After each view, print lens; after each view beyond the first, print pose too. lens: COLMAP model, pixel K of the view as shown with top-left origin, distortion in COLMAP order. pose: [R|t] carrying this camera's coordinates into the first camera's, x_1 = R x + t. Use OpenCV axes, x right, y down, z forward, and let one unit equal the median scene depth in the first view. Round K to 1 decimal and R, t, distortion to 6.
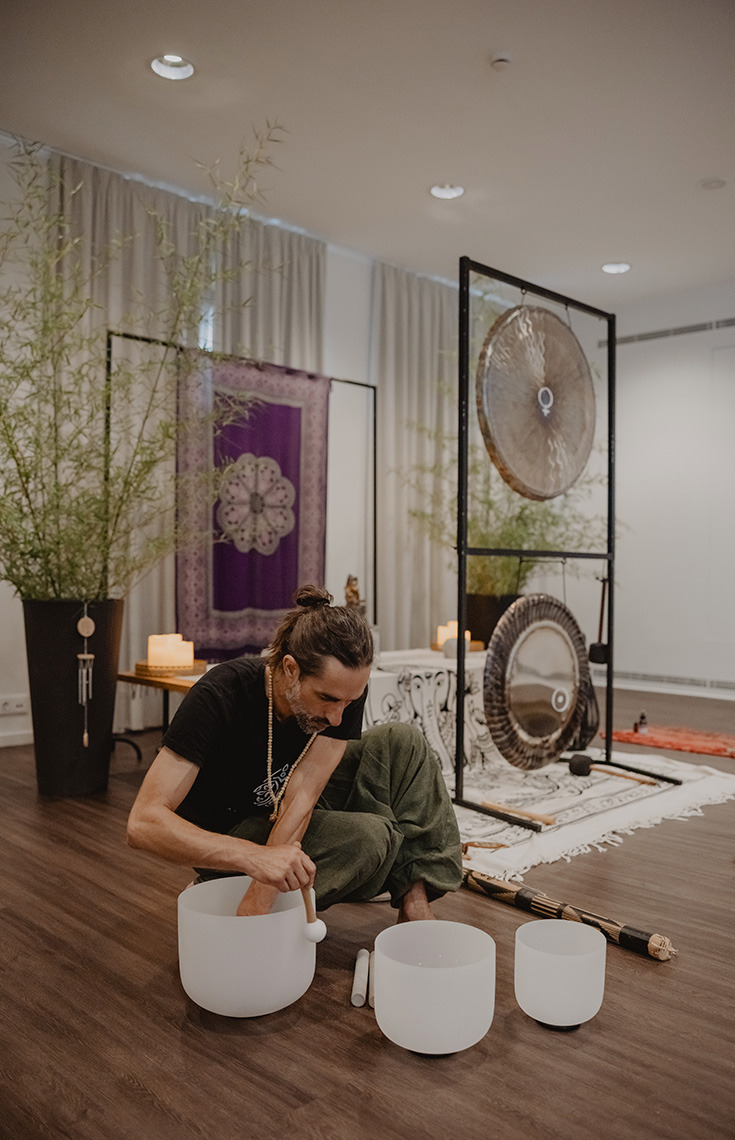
lens RADIAL K [[936.3, 0, 372.5], [0, 936.3, 572.8], [0, 0, 1]] dist [-0.029425, 0.001007]
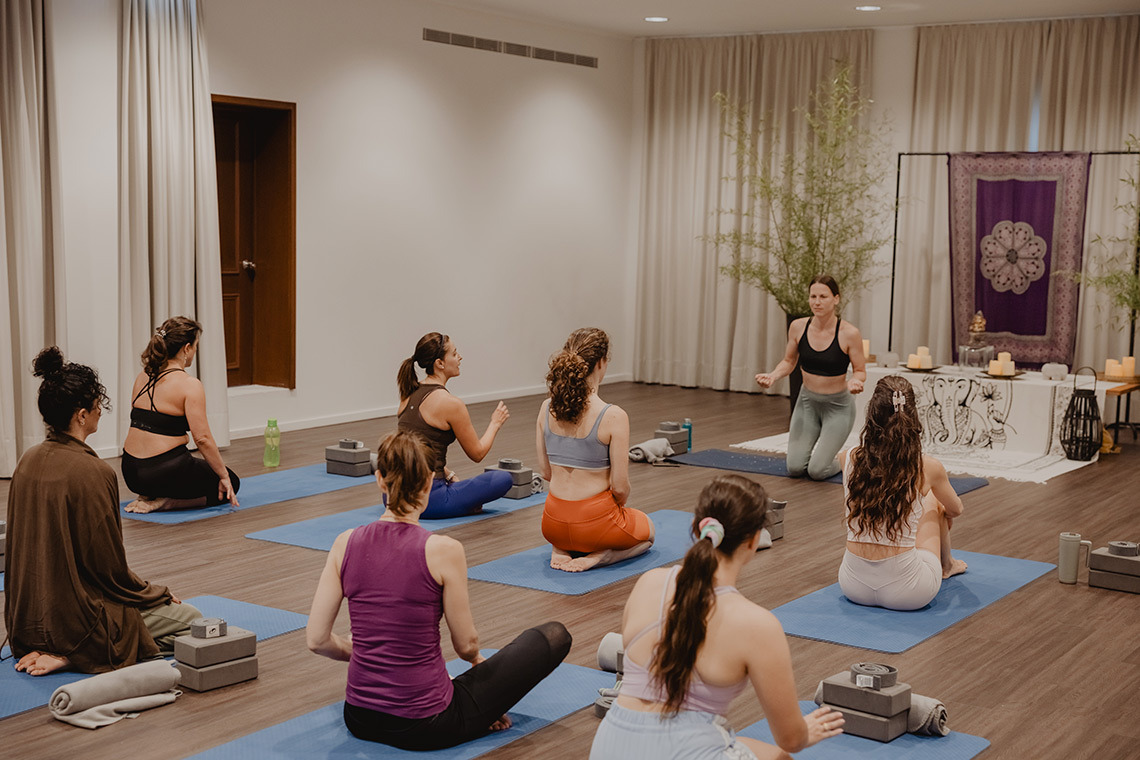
lens RADIAL K [[1538.6, 0, 575.8], [0, 1538.6, 382.5], [0, 0, 1]] dist [0.067459, 0.000000]
pose [[0.206057, 0.099883, -0.973429, 1.962608], [-0.023726, 0.994994, 0.097074, -0.094926], [0.978252, 0.003092, 0.207395, -0.094699]]
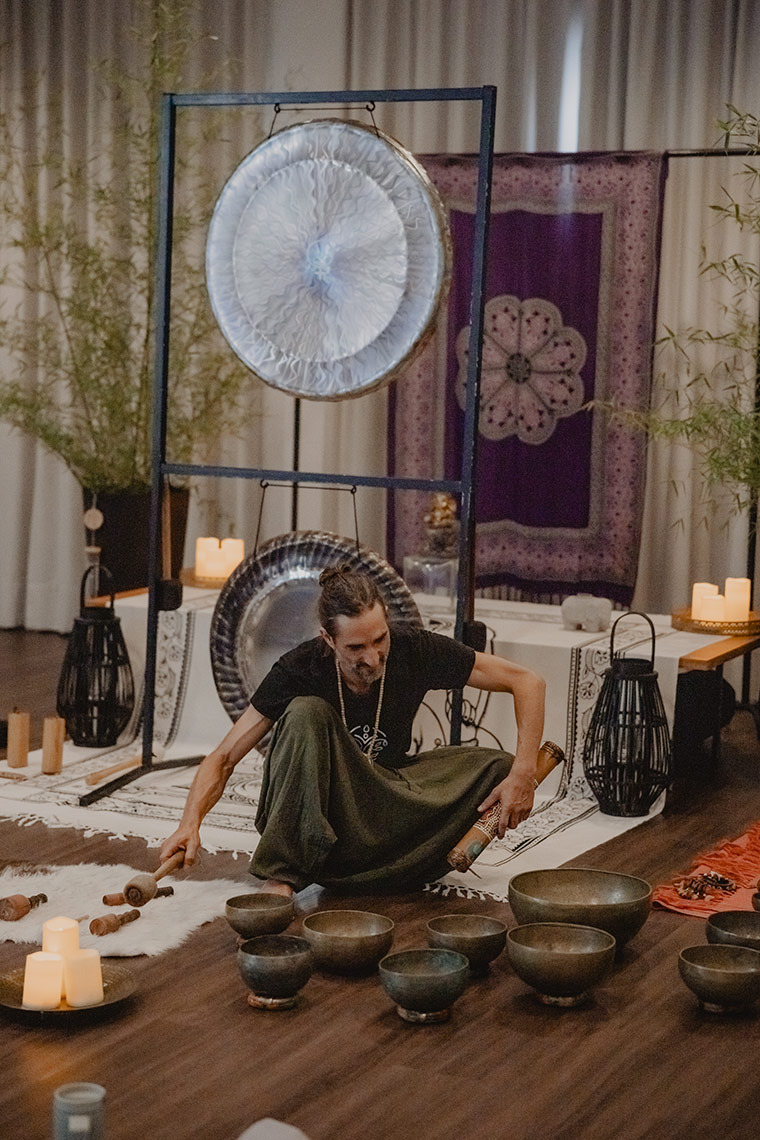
lens RADIAL K [[2100.7, 0, 361.4], [0, 2100.7, 576.6], [0, 0, 1]] dist [0.169113, 0.000000]
pose [[0.318853, 0.115311, -0.940764, 1.288306], [-0.020294, 0.993175, 0.114857, -0.096852], [0.947587, -0.017531, 0.319017, 0.399054]]
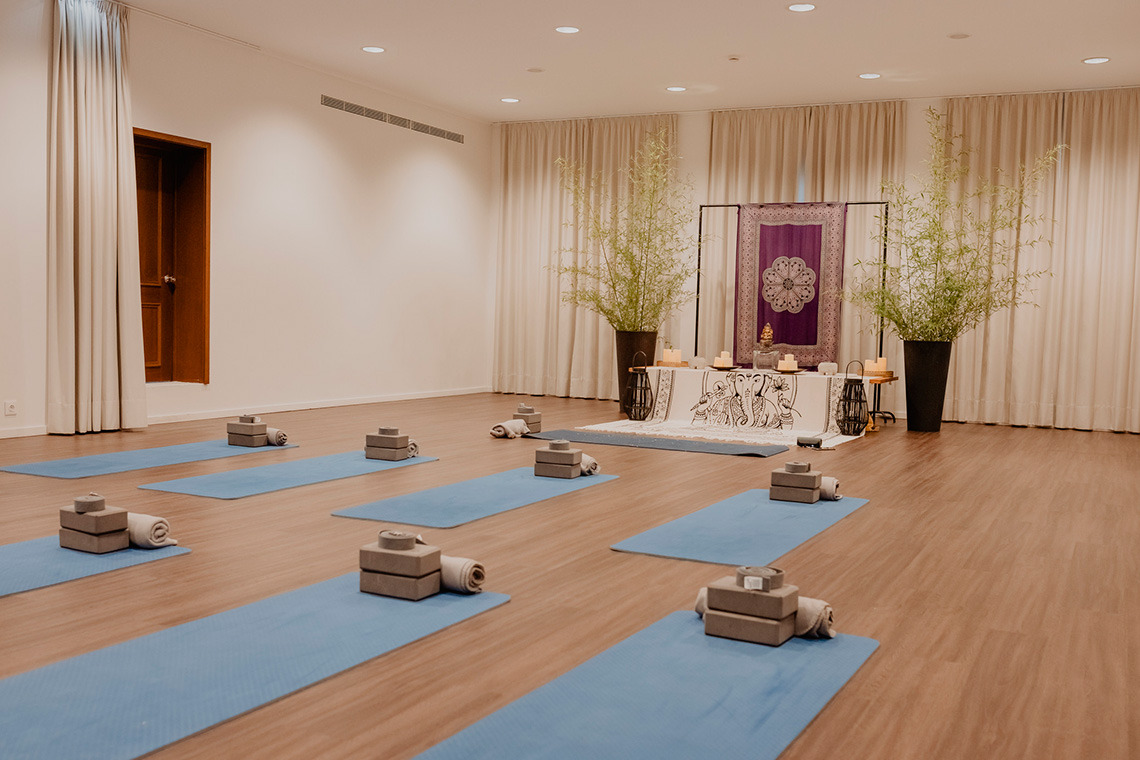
lens RADIAL K [[1085.0, 0, 563.3], [0, 1085.0, 383.7], [0, 0, 1]] dist [-0.041080, 0.000000]
pose [[0.308520, 0.056484, -0.949539, 1.680860], [-0.023543, 0.998383, 0.051740, 0.017464], [0.950927, 0.006393, 0.309351, -0.030945]]
